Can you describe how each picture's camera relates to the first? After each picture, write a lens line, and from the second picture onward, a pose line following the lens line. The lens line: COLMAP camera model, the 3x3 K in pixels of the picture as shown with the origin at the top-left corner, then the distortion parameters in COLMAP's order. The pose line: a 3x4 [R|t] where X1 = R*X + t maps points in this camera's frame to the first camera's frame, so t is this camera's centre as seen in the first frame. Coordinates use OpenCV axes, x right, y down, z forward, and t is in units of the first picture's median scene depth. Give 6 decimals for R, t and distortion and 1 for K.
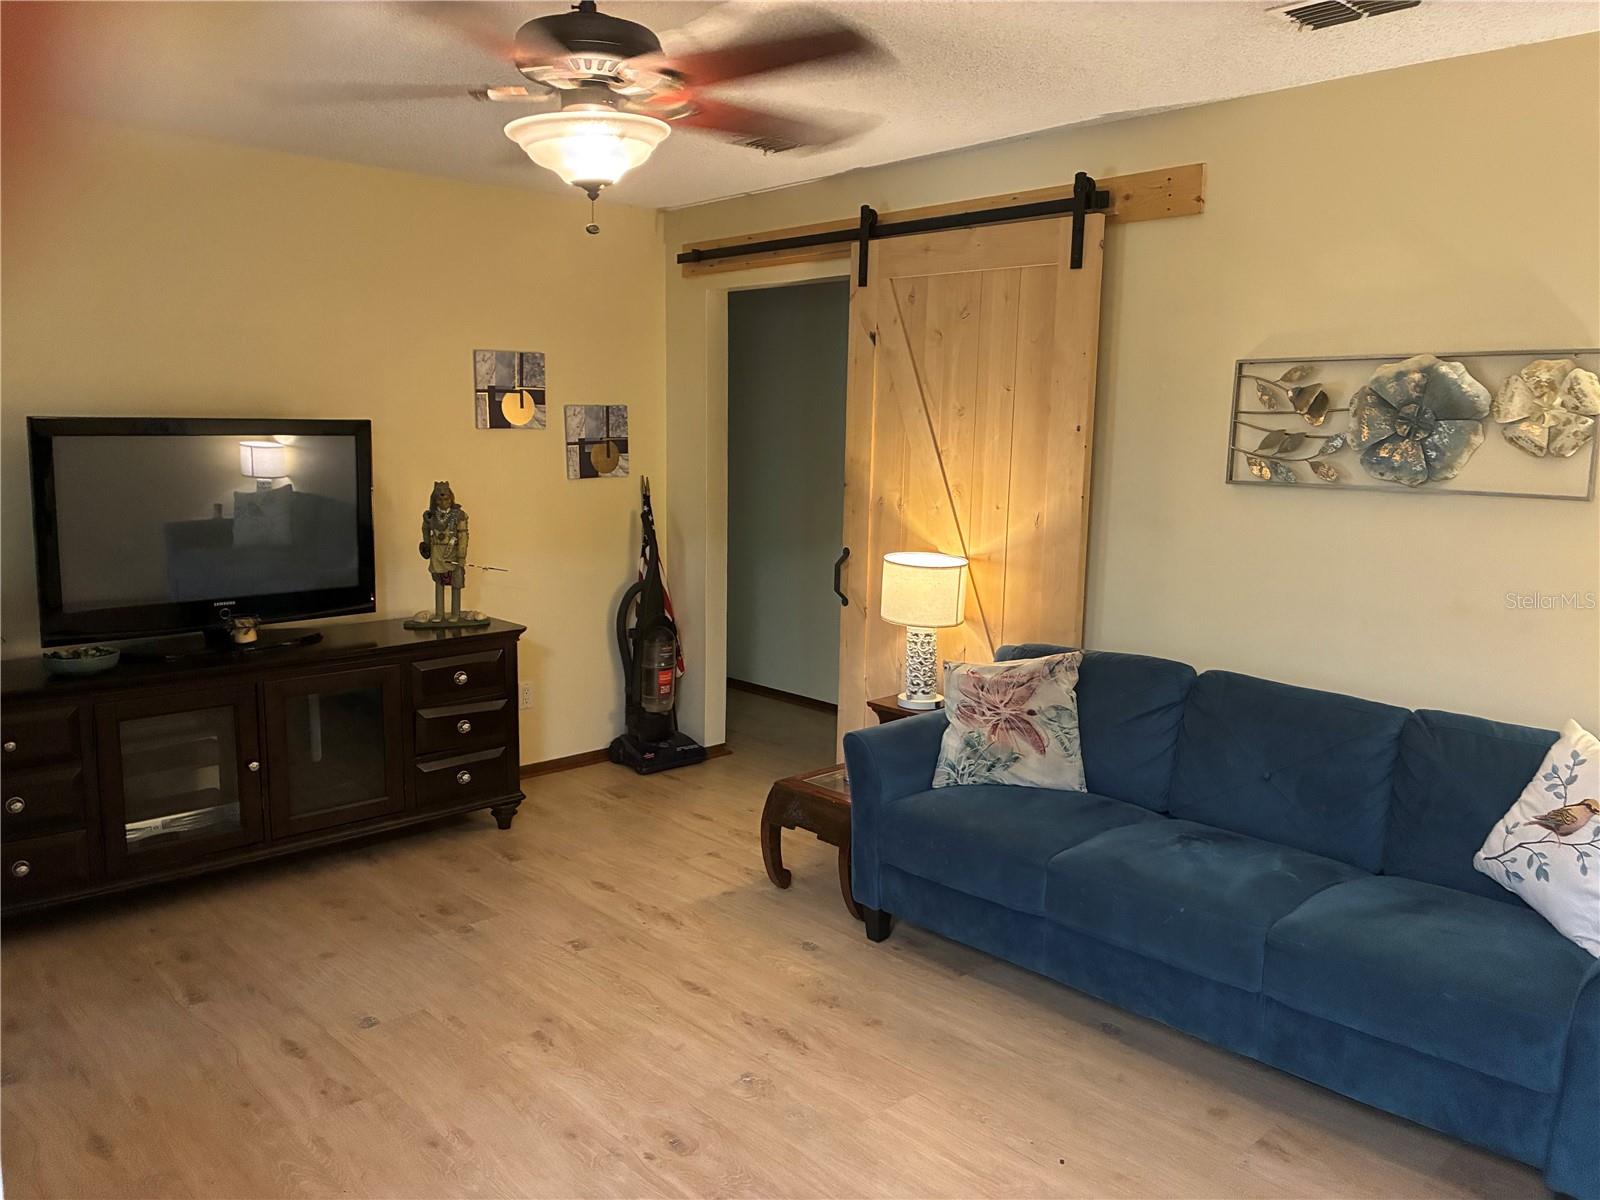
lens RADIAL K [[1183.3, 0, 788.7], [0, 1183.3, 547.8], [0, 0, 1]] dist [-0.031843, 0.010294]
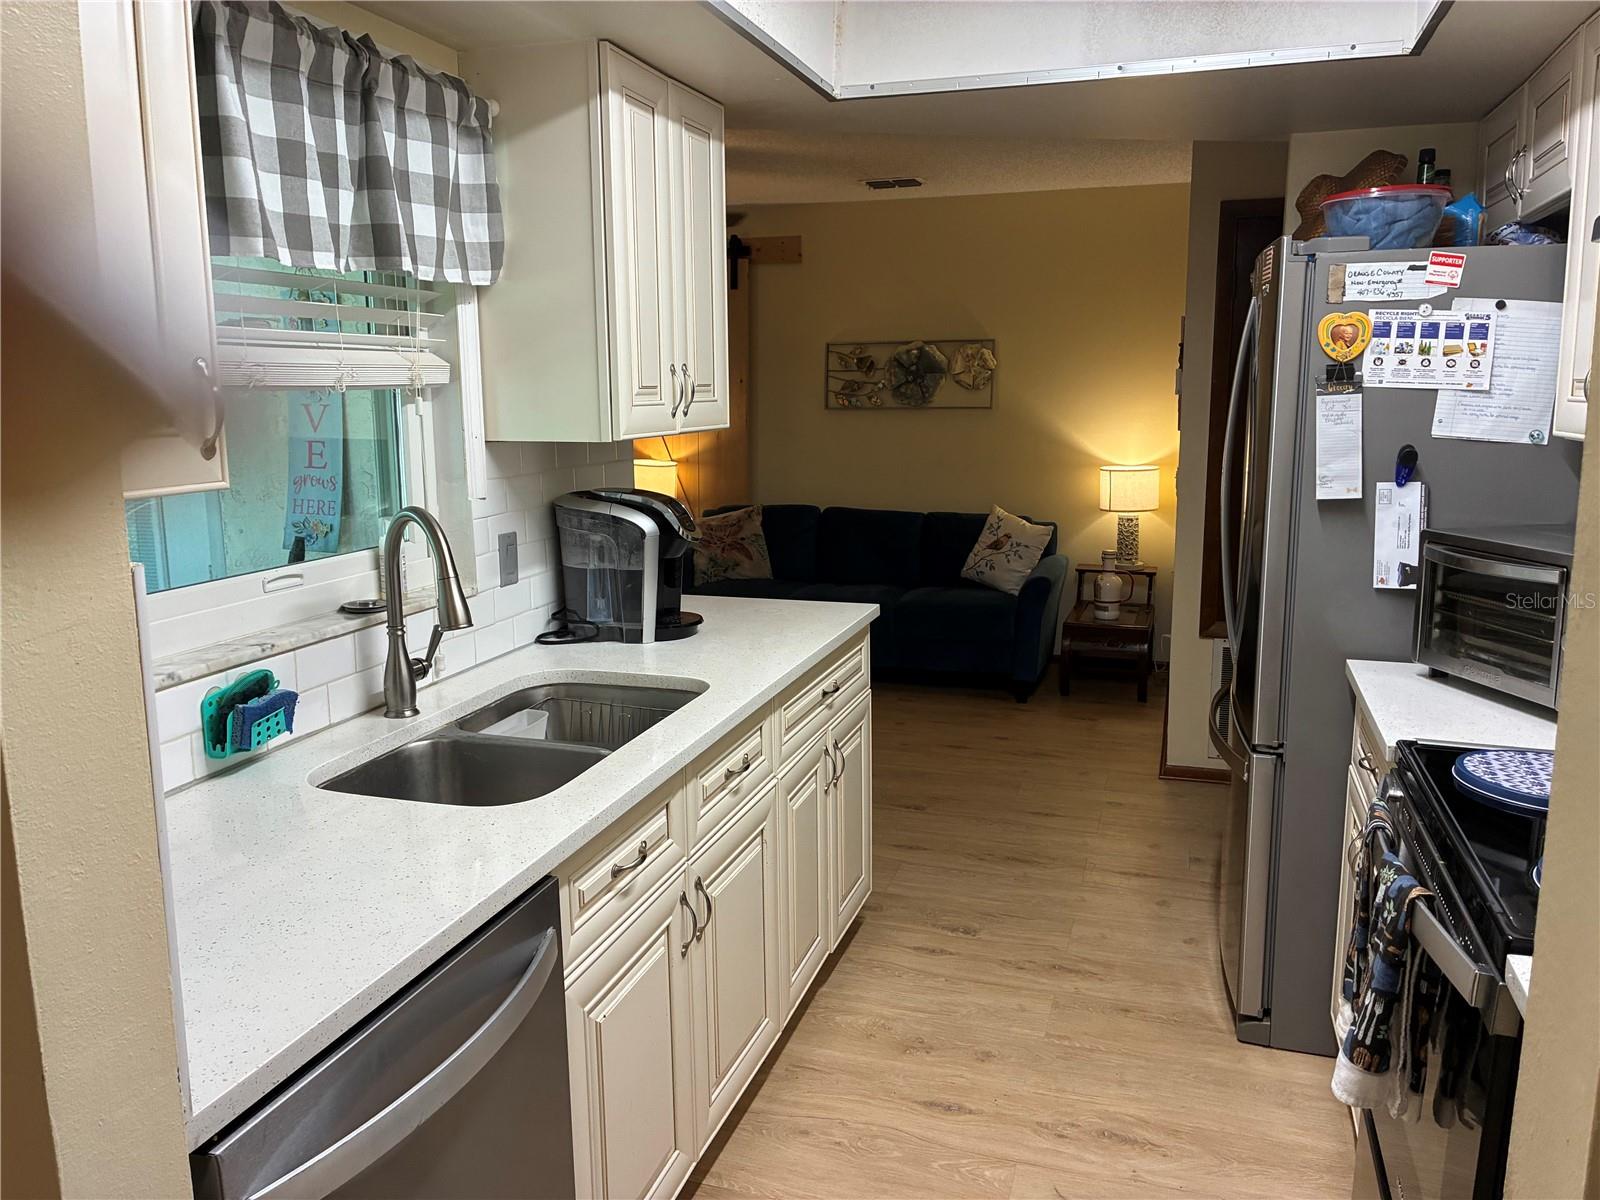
lens RADIAL K [[1183.3, 0, 793.1], [0, 1183.3, 600.1], [0, 0, 1]] dist [-0.031843, 0.010294]
pose [[0.855045, -0.109732, 0.506810, -0.710012], [0.072826, 0.993078, 0.092152, 0.075939], [-0.513414, -0.041885, 0.857118, -0.651093]]
